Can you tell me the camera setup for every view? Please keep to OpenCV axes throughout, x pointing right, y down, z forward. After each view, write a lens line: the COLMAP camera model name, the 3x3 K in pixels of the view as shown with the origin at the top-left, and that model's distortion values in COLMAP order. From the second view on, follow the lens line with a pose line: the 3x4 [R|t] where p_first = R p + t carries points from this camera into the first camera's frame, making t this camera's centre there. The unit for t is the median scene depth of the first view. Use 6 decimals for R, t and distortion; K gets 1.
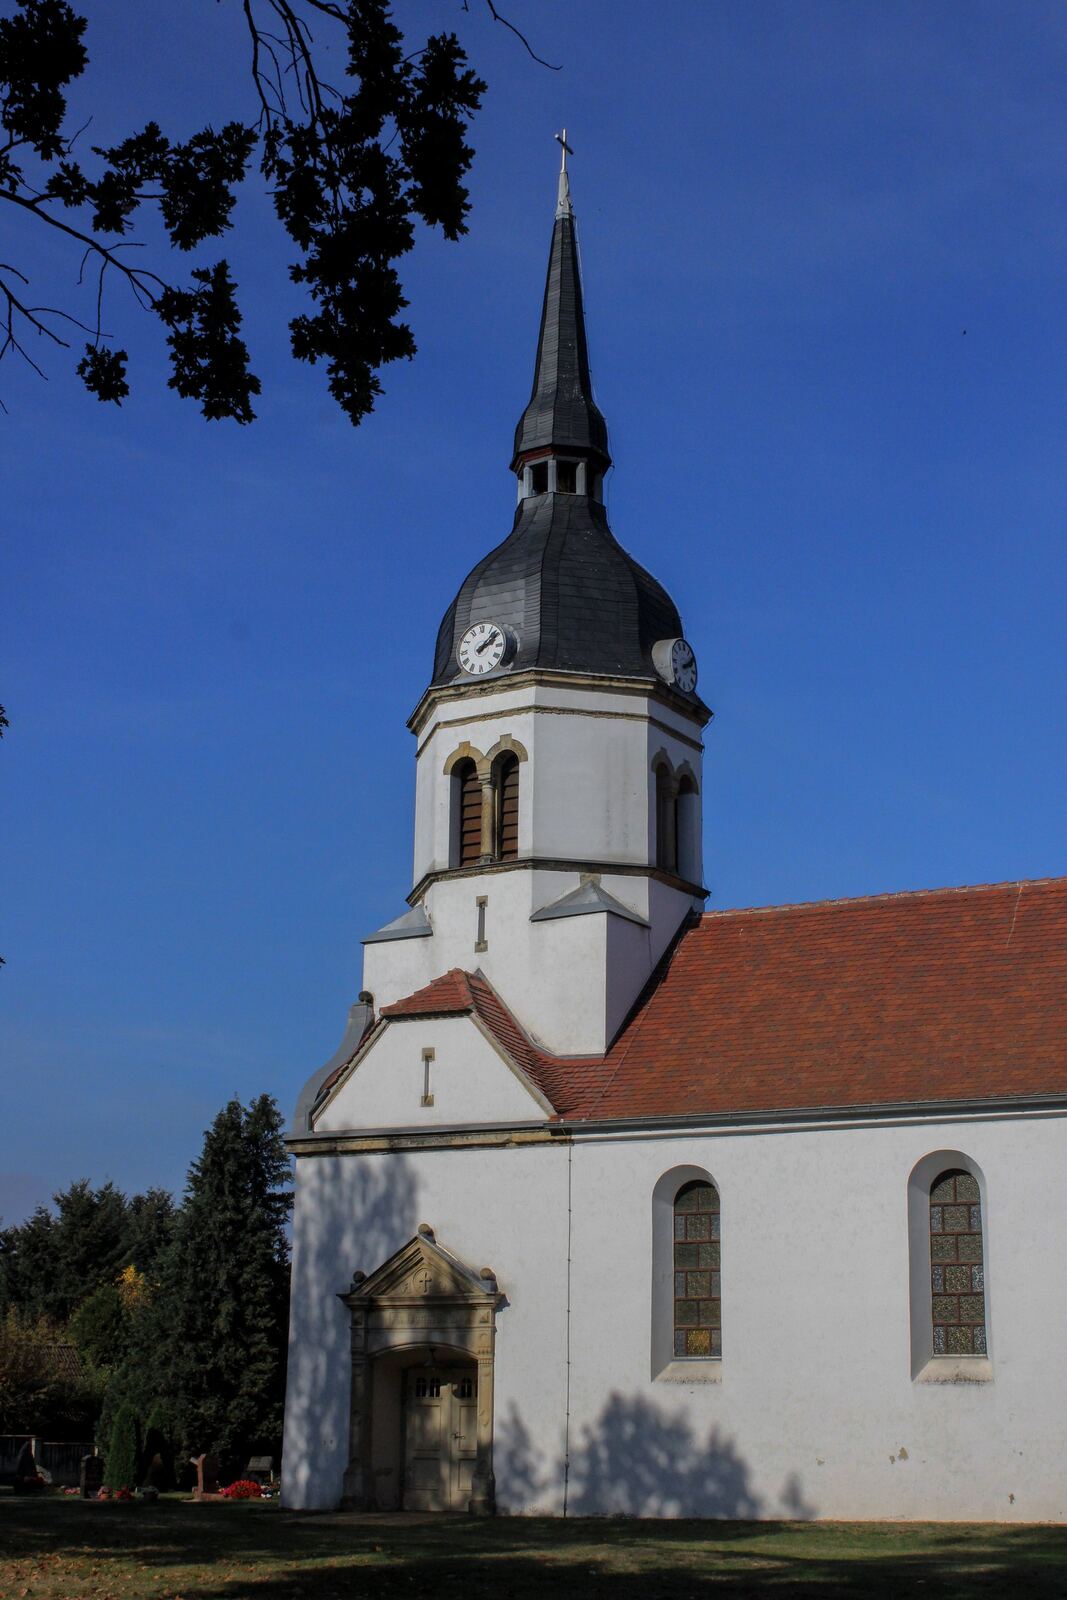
lens RADIAL K [[2111.8, 0, 533.5], [0, 2111.8, 800.0], [0, 0, 1]] dist [-0.083172, 0.057602]
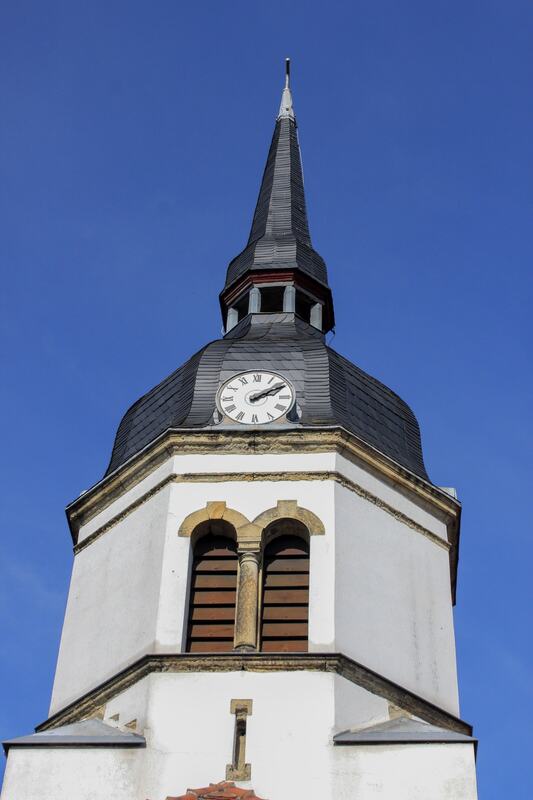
lens RADIAL K [[1438.0, 0, 266.5], [0, 1438.0, 400.0], [0, 0, 1]] dist [0.002743, 0.090556]
pose [[0.880587, 0.344537, 0.325363, -0.186008], [-0.152255, 0.855884, -0.494248, 0.177579], [-0.448759, 0.385690, 0.806138, 0.602258]]
